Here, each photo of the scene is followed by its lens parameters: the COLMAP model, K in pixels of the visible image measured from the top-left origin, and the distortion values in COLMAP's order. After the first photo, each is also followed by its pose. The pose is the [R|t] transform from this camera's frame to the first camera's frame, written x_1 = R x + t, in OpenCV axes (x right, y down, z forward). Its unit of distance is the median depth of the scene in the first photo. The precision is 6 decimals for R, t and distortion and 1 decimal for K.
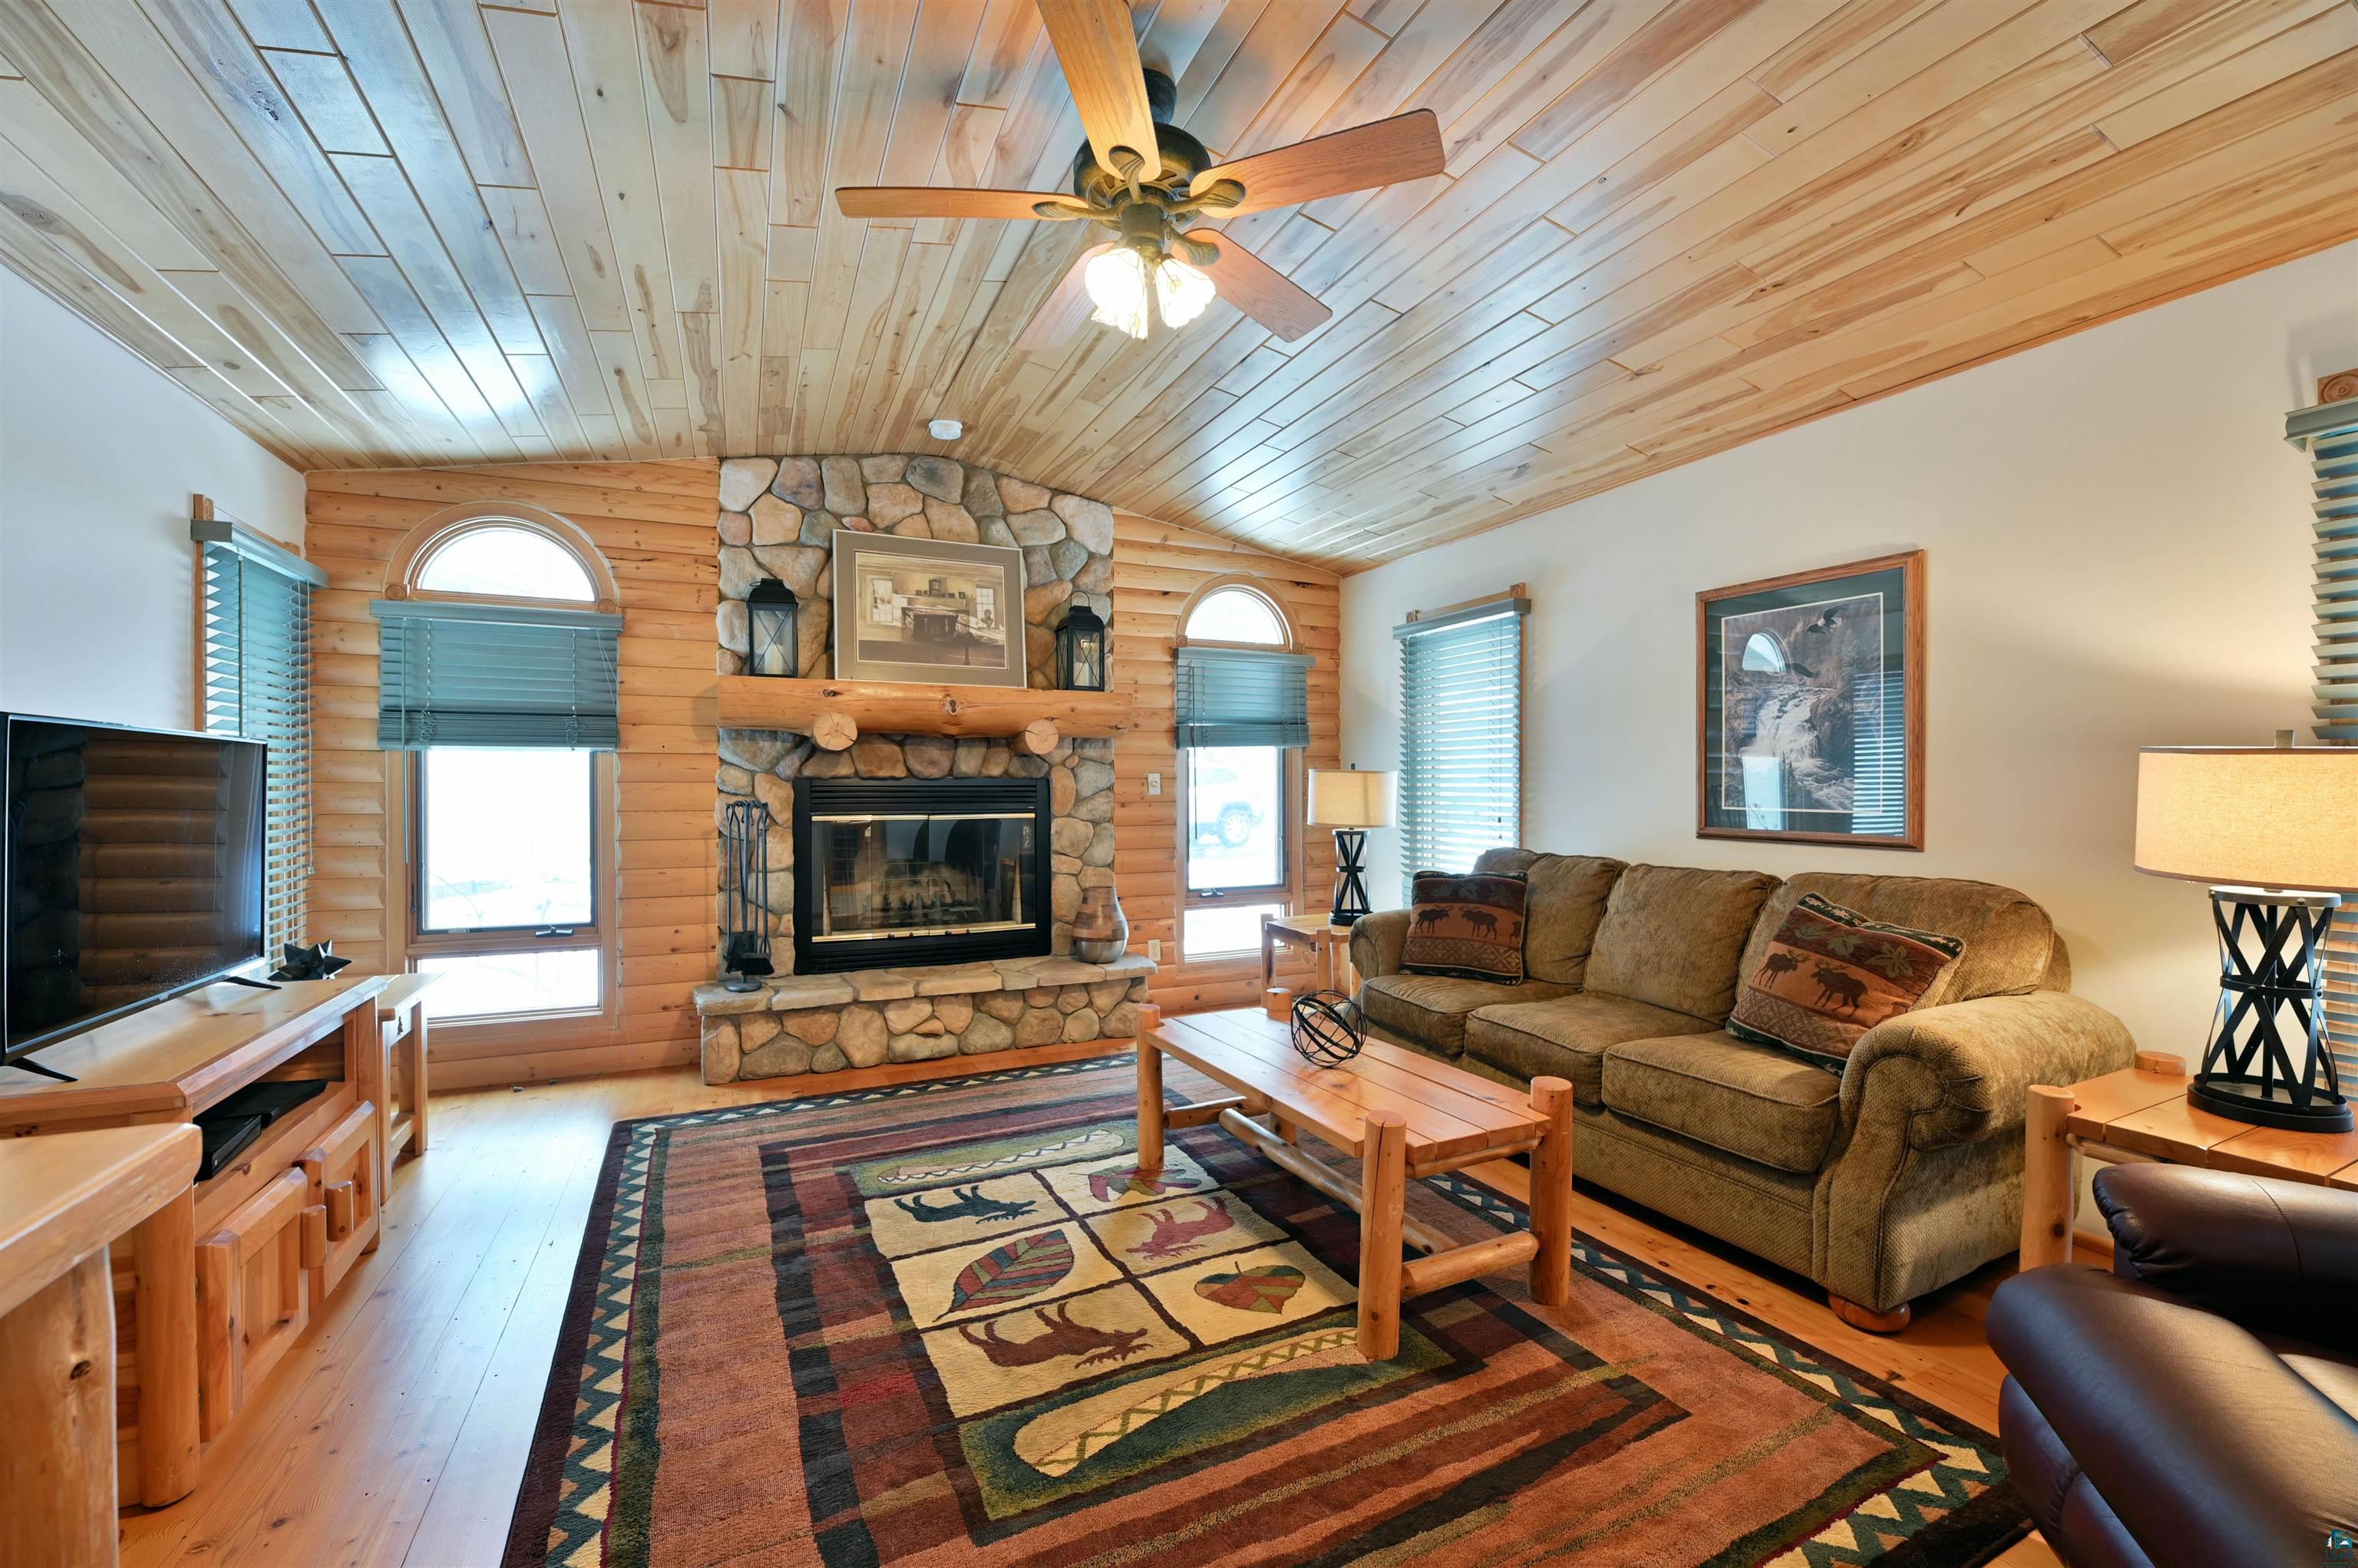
lens RADIAL K [[952.3, 0, 1174.3], [0, 952.3, 795.5], [0, 0, 1]] dist [-0.021325, 0.000202]
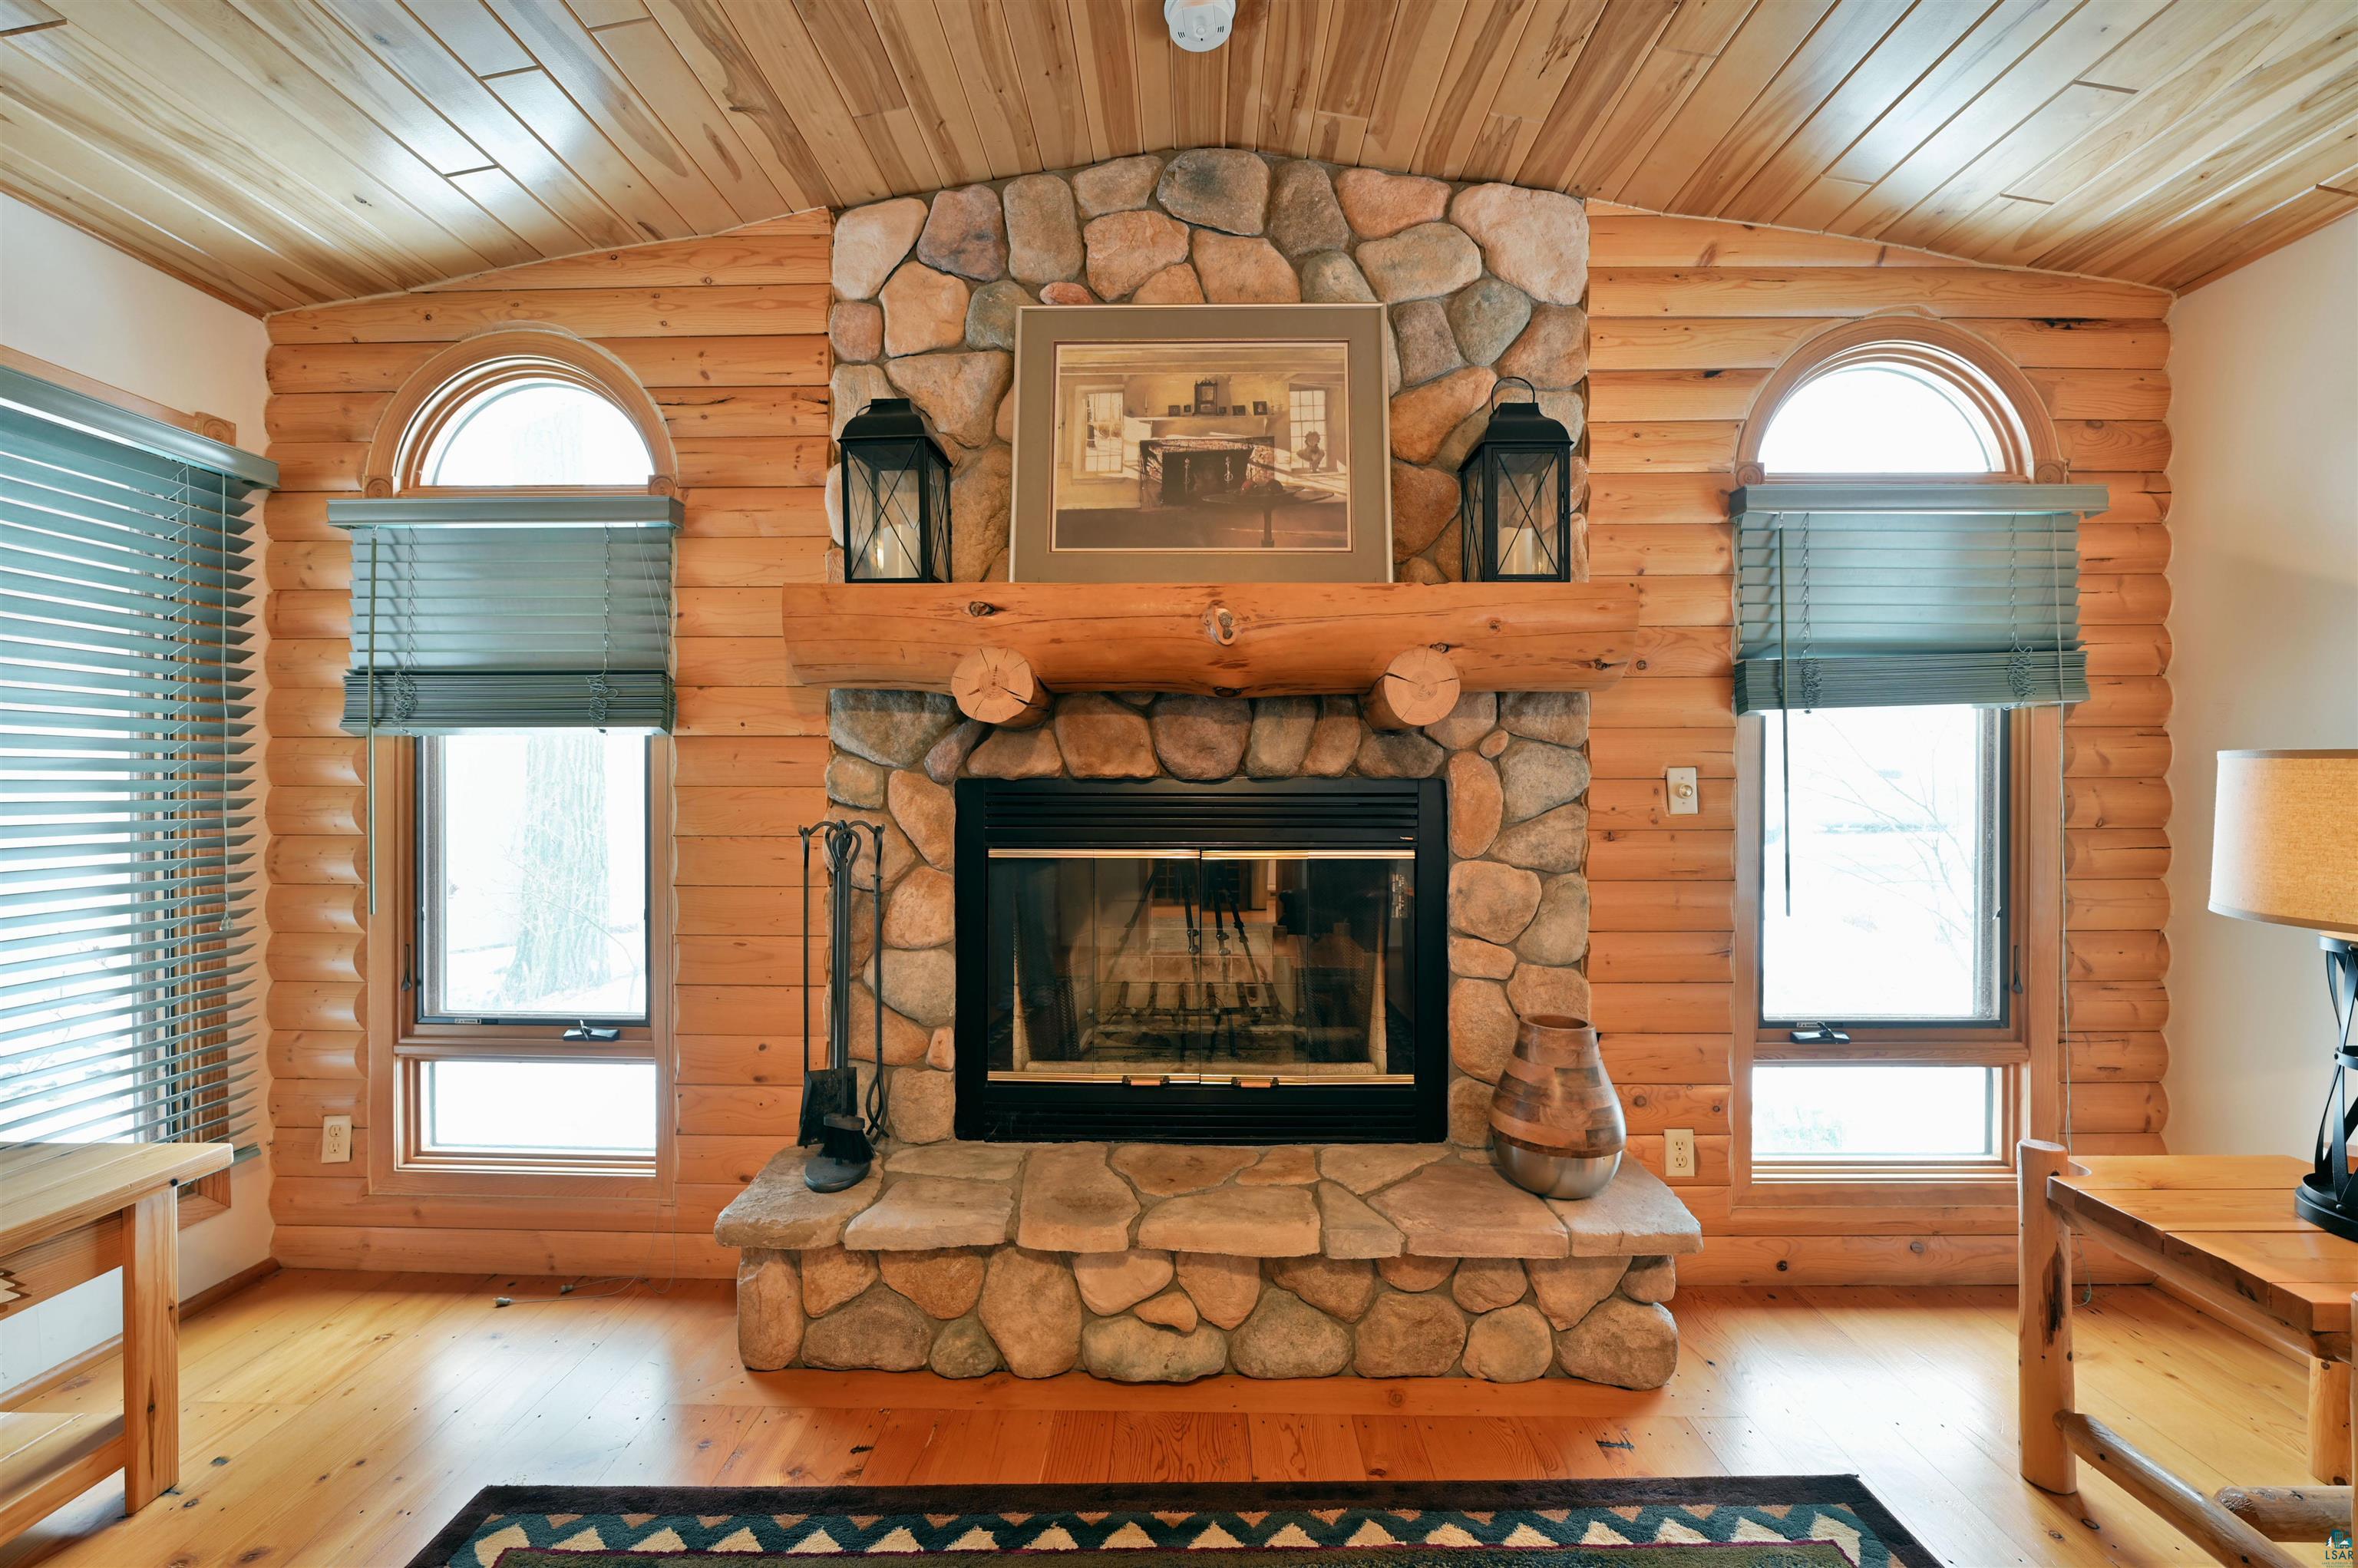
lens RADIAL K [[940.6, 0, 1174.6], [0, 940.6, 791.1], [0, 0, 1]] dist [-0.014334, 0.000383]
pose [[0.899675, 0.005120, -0.436531, -0.052339], [-0.006859, 0.999974, -0.002408, -0.010840], [0.436507, 0.005161, 0.899686, 0.572212]]
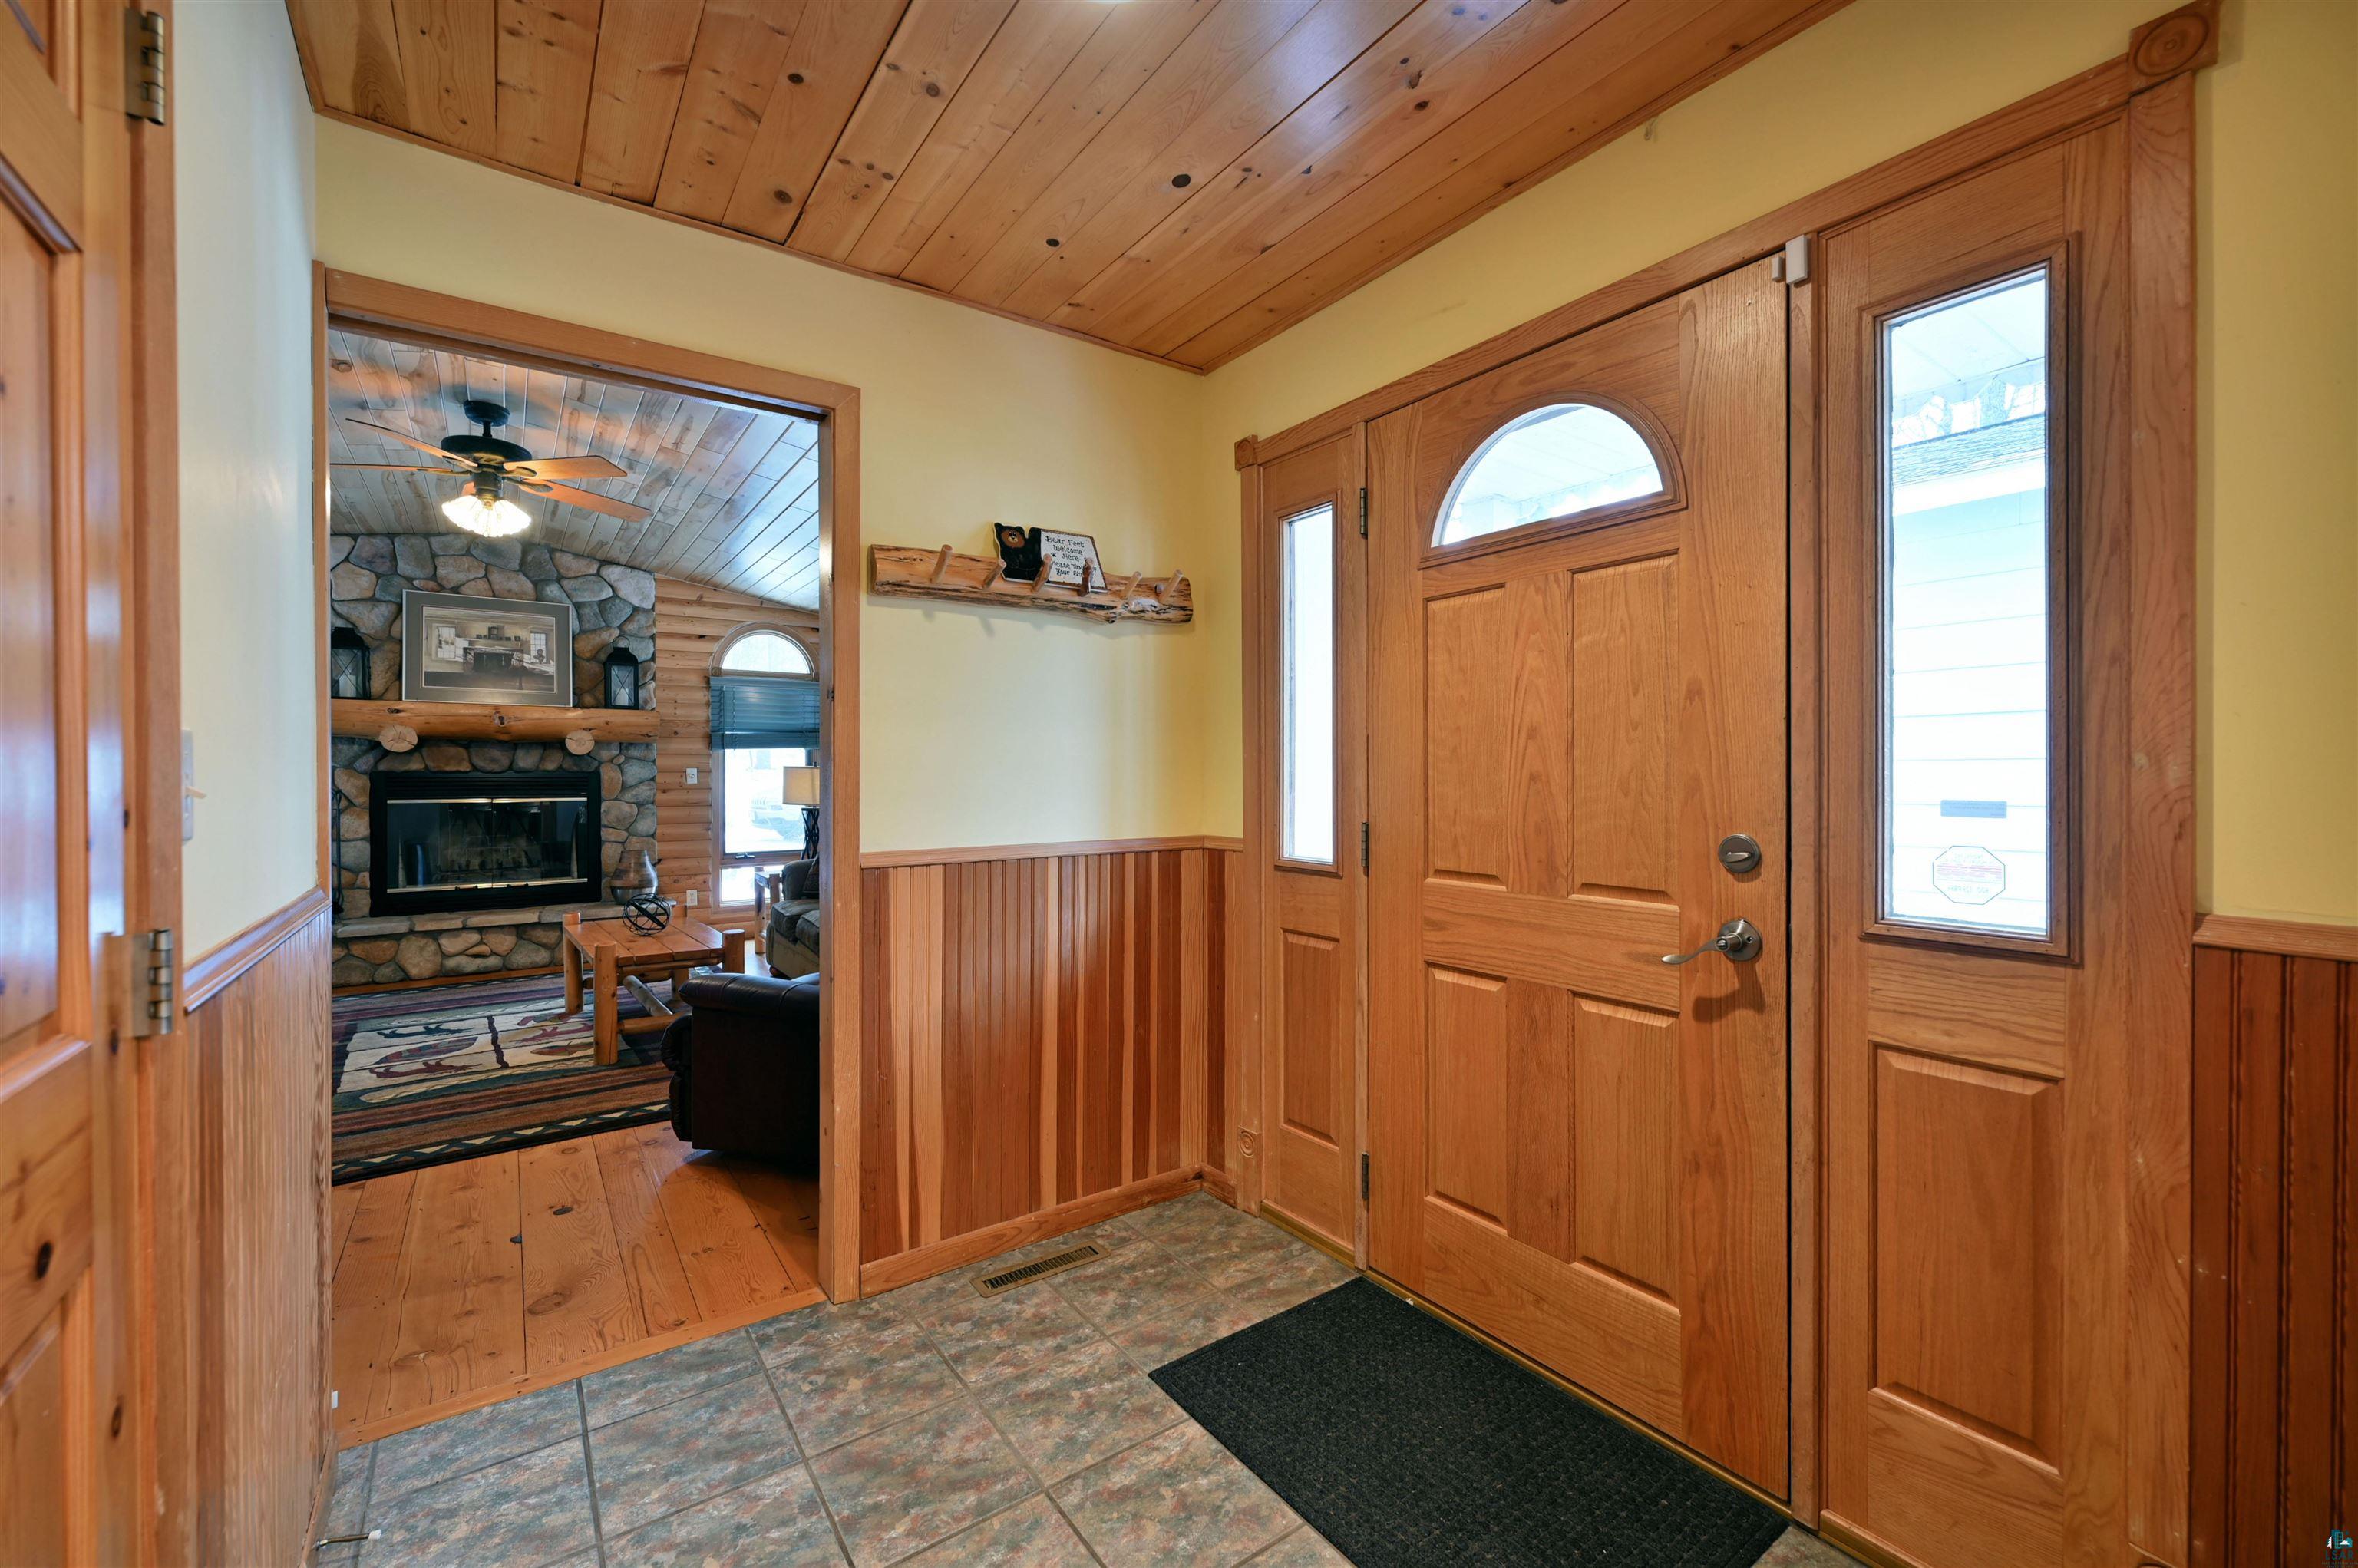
lens RADIAL K [[951.6, 0, 1186.0], [0, 951.6, 779.7], [0, 0, 1]] dist [-0.001014, 0.000271]
pose [[0.980880, -0.000539, 0.194614, 0.481270], [0.001733, 0.999981, -0.005964, 0.003207], [-0.194607, 0.006187, 0.980862, -0.563944]]
